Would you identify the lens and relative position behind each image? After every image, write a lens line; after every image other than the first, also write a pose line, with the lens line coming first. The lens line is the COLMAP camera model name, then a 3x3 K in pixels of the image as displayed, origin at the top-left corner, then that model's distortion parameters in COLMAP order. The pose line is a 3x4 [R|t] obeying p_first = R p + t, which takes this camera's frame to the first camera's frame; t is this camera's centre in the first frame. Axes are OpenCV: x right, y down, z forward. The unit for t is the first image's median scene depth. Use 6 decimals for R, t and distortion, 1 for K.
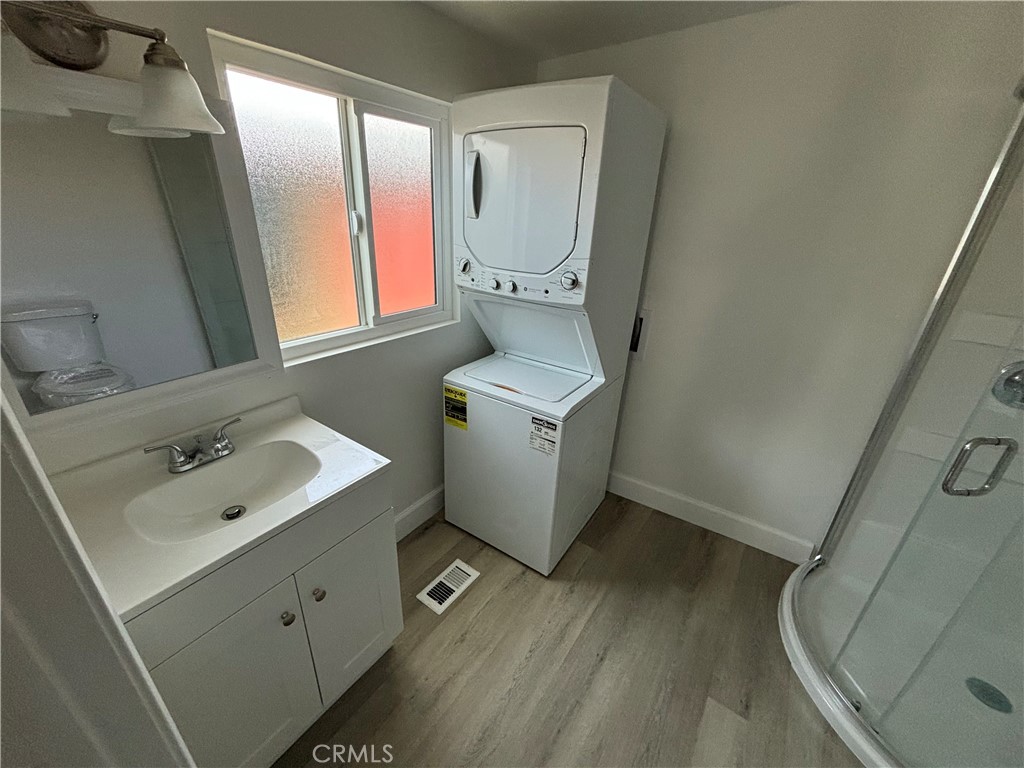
lens RADIAL K [[414.2, 0, 500.7], [0, 414.2, 383.2], [0, 0, 1]] dist [0.002668, 0.000465]
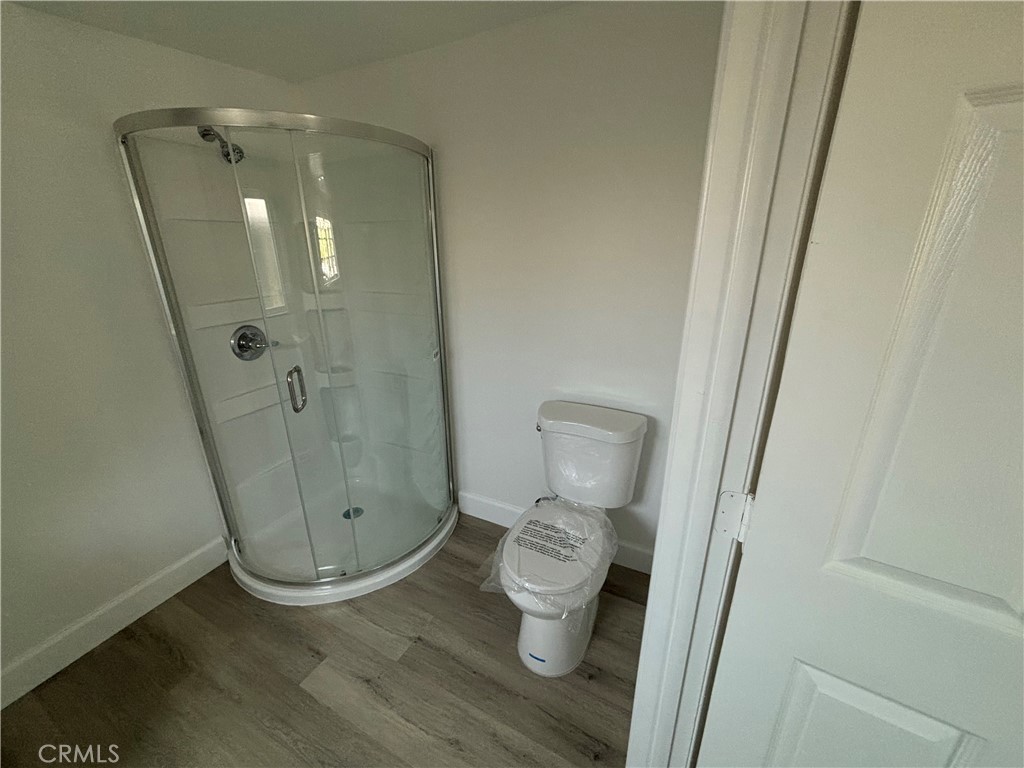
lens RADIAL K [[414.2, 0, 508.0], [0, 414.2, 390.7], [0, 0, 1]] dist [0.002668, 0.000465]
pose [[-0.119622, -0.374721, 0.919388, -0.202518], [0.414623, 0.822562, 0.389204, -0.038022], [-0.902096, 0.427757, 0.056971, 0.119852]]
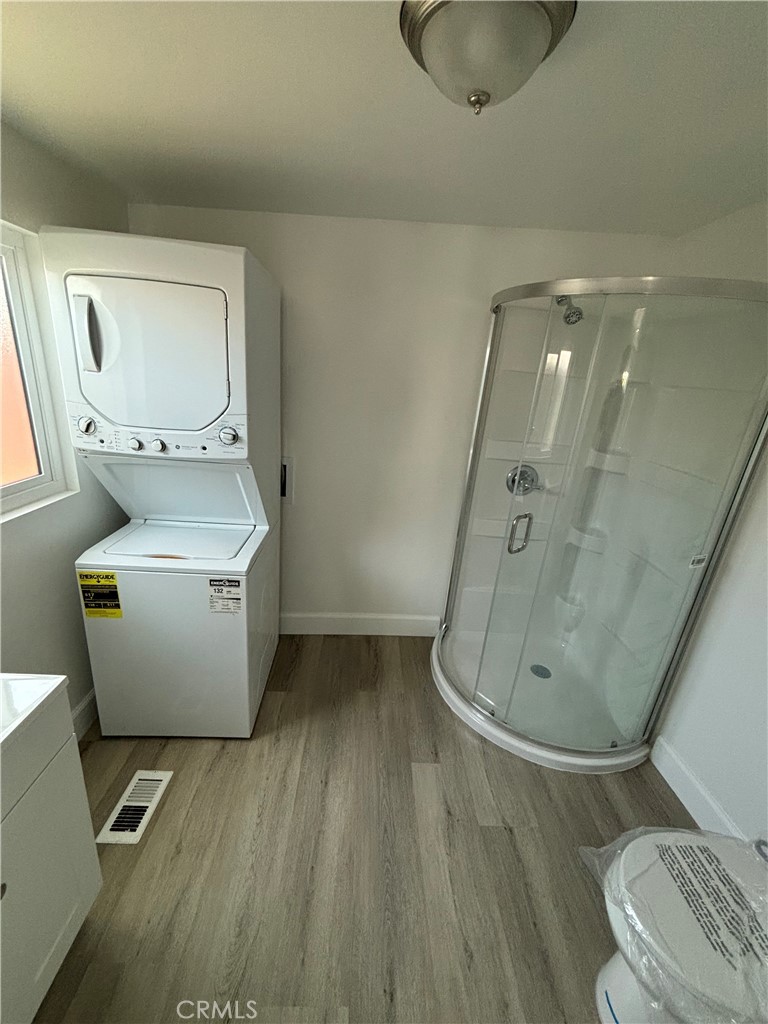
lens RADIAL K [[414.2, 0, 382.4], [0, 414.2, 513.6], [0, 0, 1]] dist [0.002668, 0.000465]
pose [[0.796404, -0.173175, 0.579441, -0.122915], [0.193894, 0.980662, 0.026591, -0.013365], [-0.572840, 0.091173, 0.814581, -0.014196]]
